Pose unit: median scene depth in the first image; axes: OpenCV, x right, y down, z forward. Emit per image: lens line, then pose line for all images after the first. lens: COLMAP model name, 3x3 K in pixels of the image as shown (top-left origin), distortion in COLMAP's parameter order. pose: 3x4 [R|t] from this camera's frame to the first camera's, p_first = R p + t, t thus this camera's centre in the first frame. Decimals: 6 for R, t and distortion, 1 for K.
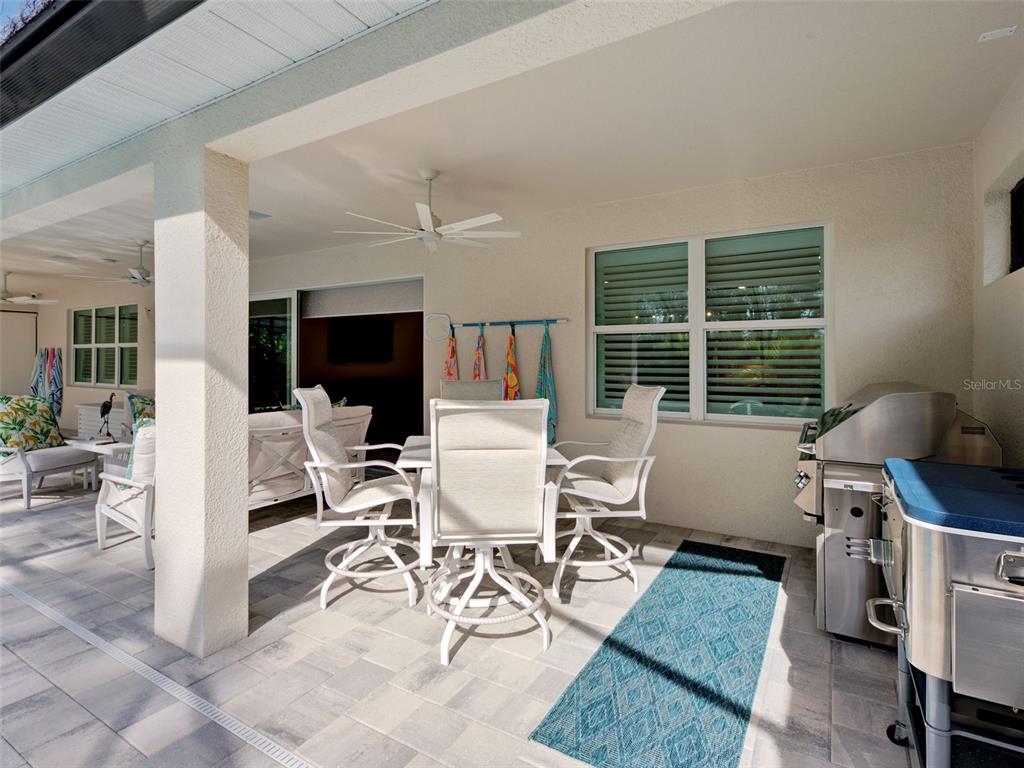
lens RADIAL K [[517.4, 0, 514.6], [0, 517.4, 358.4], [0, 0, 1]] dist [0.002985, 0.000311]
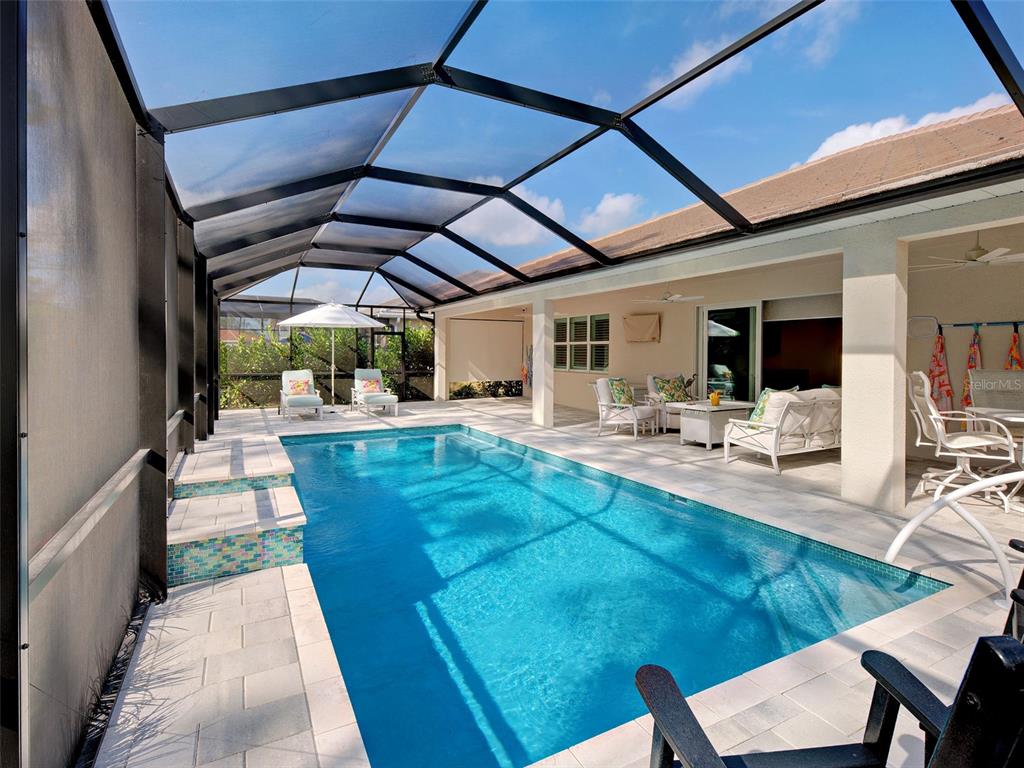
lens RADIAL K [[517.4, 0, 514.6], [0, 517.4, 358.4], [0, 0, 1]] dist [0.002985, 0.000311]
pose [[0.853771, 0.007250, -0.520598, -0.352179], [-0.000671, 0.999918, 0.012825, -0.001692], [0.520648, -0.010601, 0.853706, -0.590126]]
